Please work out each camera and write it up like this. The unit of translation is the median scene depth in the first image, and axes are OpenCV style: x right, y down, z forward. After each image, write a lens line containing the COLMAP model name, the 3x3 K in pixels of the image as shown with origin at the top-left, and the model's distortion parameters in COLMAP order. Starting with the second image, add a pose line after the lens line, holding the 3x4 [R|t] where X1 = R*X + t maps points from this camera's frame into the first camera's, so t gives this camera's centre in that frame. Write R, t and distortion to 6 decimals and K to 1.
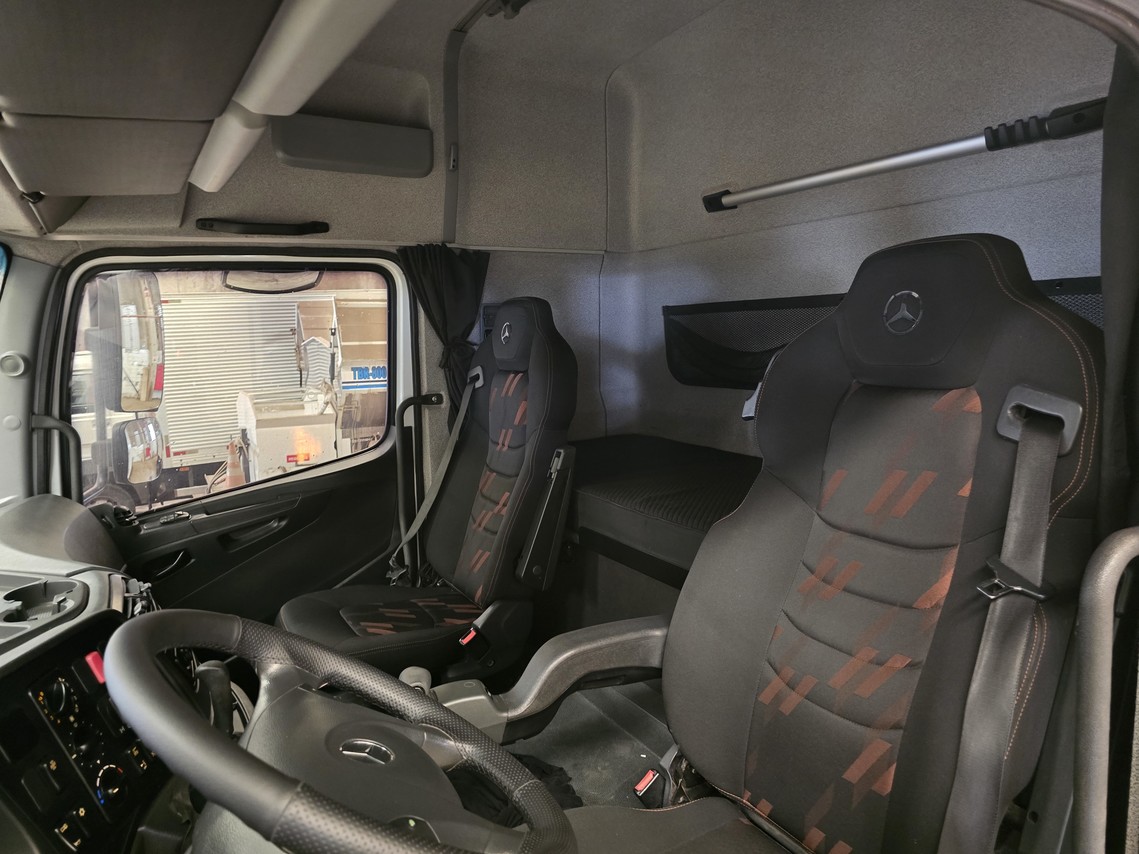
lens RADIAL K [[786.7, 0, 569.5], [0, 786.7, 427.0], [0, 0, 1]] dist [0.046072, -0.051685]
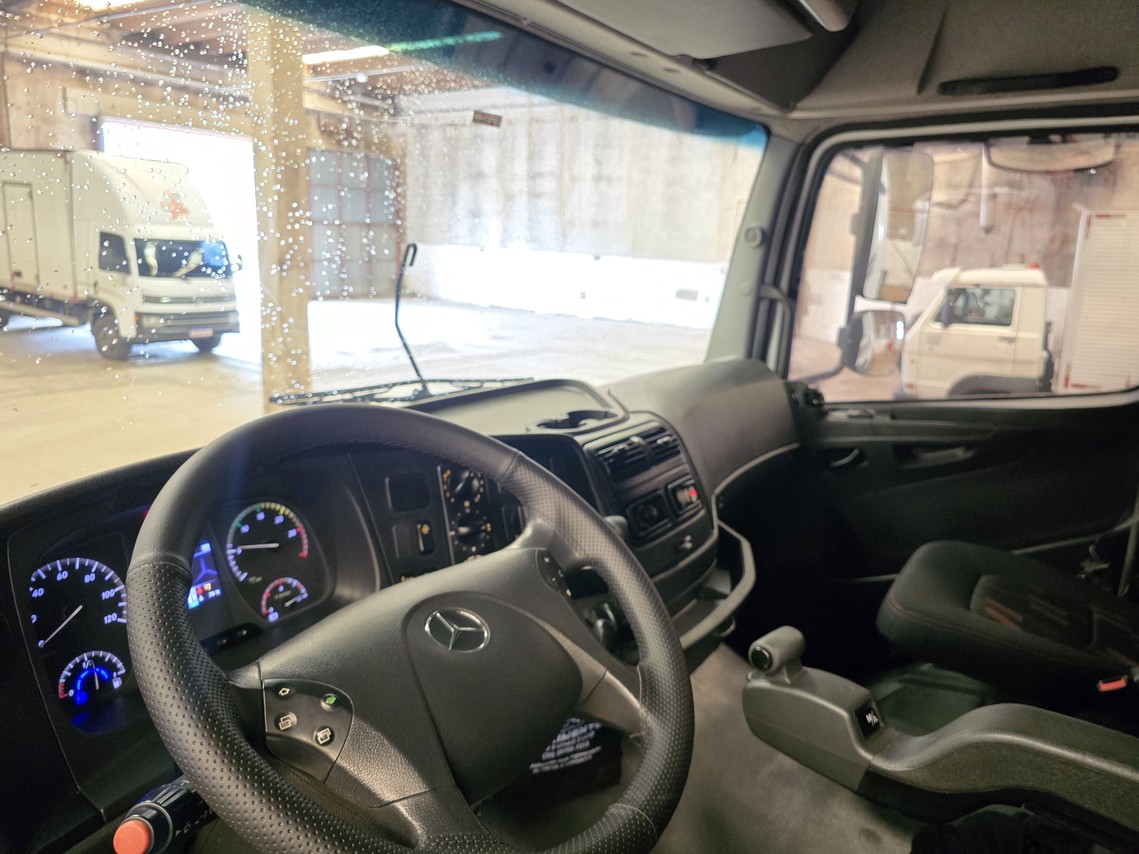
lens RADIAL K [[829.7, 0, 586.0], [0, 829.7, 373.8], [0, 0, 1]] dist [0.042005, -0.002093]
pose [[0.472134, 0.196720, -0.859297, 0.211736], [-0.172519, 0.976552, 0.128774, -0.001706], [0.864480, 0.087446, 0.495002, 0.246680]]
